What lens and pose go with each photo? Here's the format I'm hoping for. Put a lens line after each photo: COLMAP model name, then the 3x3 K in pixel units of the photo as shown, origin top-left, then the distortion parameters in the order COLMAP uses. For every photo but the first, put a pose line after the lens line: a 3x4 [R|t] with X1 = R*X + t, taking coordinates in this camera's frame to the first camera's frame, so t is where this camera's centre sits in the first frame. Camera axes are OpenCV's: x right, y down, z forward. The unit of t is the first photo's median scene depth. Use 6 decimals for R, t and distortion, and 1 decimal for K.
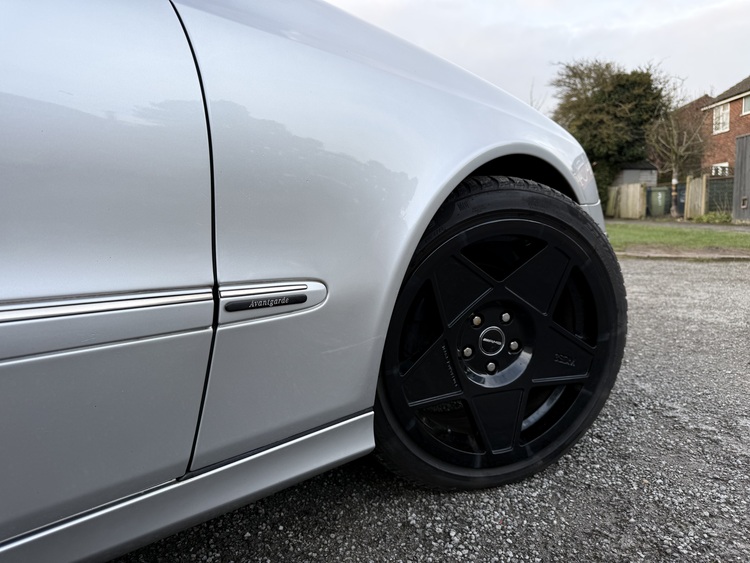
lens RADIAL K [[535.7, 0, 375.0], [0, 535.7, 281.5], [0, 0, 1]] dist [-0.006482, -0.006062]
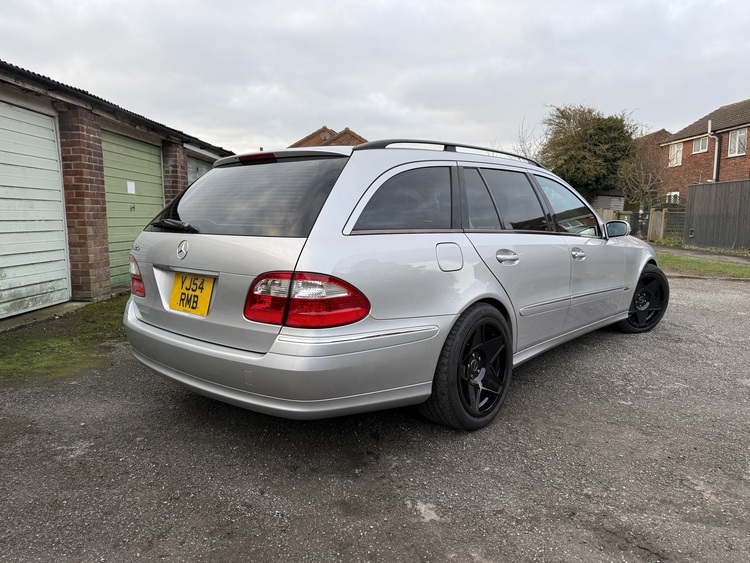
lens RADIAL K [[535.7, 0, 375.0], [0, 535.7, 281.5], [0, 0, 1]] dist [-0.006482, -0.006062]
pose [[0.996224, 0.038489, 0.077816, -0.144471], [-0.039014, 0.999225, 0.005226, 0.001401], [-0.077554, -0.008243, 0.996954, -0.201203]]
